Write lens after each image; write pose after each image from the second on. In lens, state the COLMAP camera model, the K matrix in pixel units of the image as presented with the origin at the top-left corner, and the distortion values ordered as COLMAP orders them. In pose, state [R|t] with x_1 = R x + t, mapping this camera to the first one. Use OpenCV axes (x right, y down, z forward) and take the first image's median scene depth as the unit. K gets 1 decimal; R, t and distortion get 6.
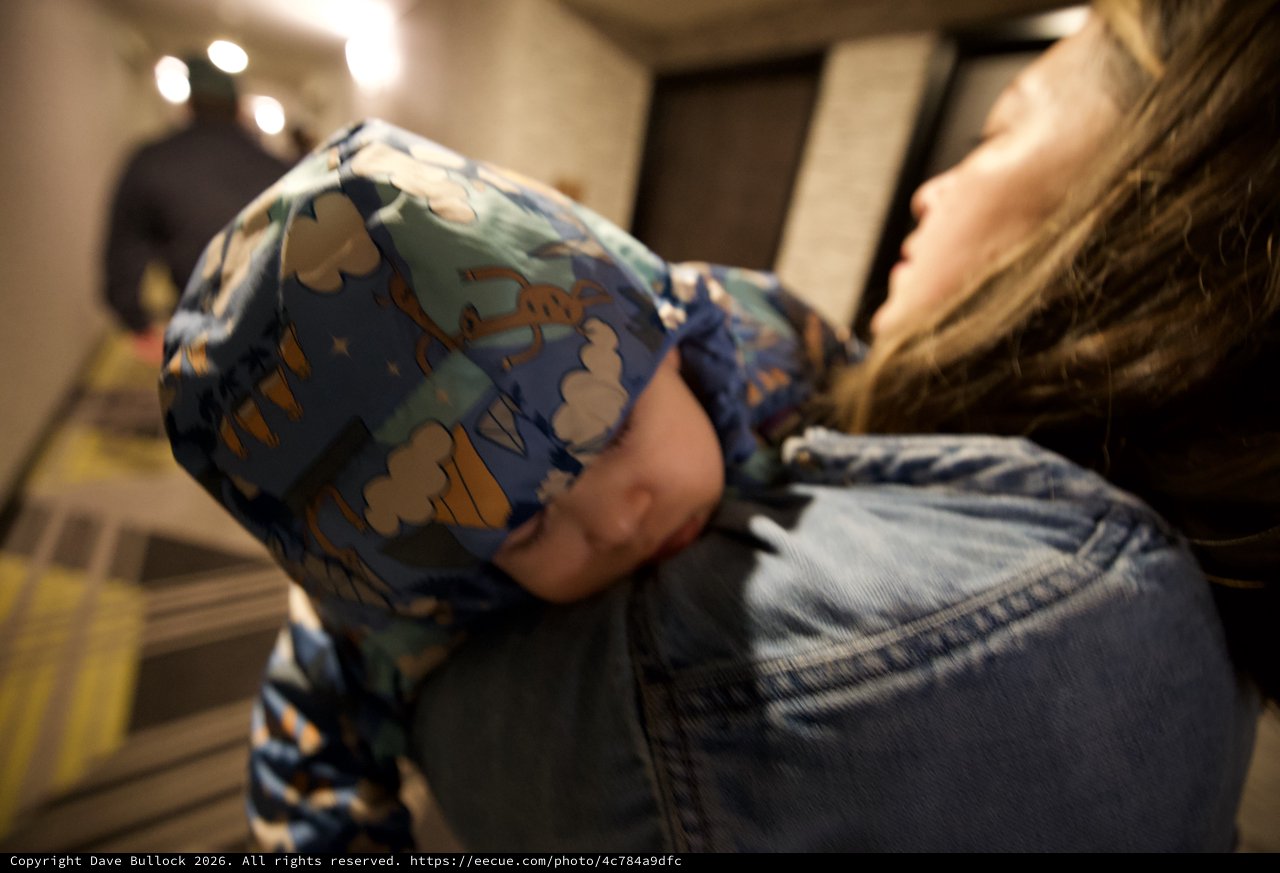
lens RADIAL K [[622.1, 0, 639.0], [0, 622.1, 477.7], [0, 0, 1]] dist [-0.051836, -0.000059]
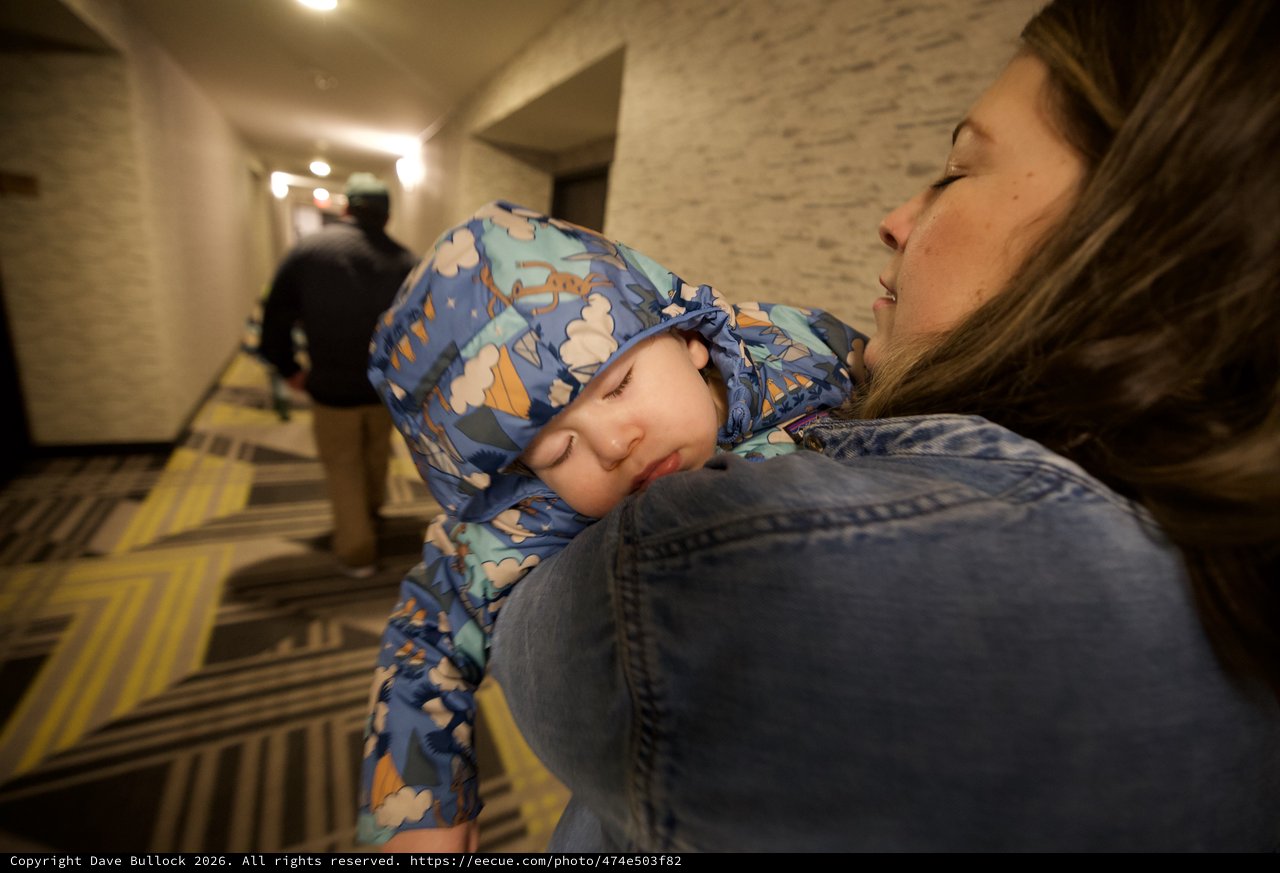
lens RADIAL K [[567.0, 0, 640.0], [0, 567.0, 436.5], [0, 0, 1]] dist [-0.011270, 0.012827]
pose [[0.973823, 0.052775, -0.221097, 0.379857], [-0.084855, 0.986761, -0.138208, 0.303020], [0.210876, 0.153351, 0.965409, -0.346547]]
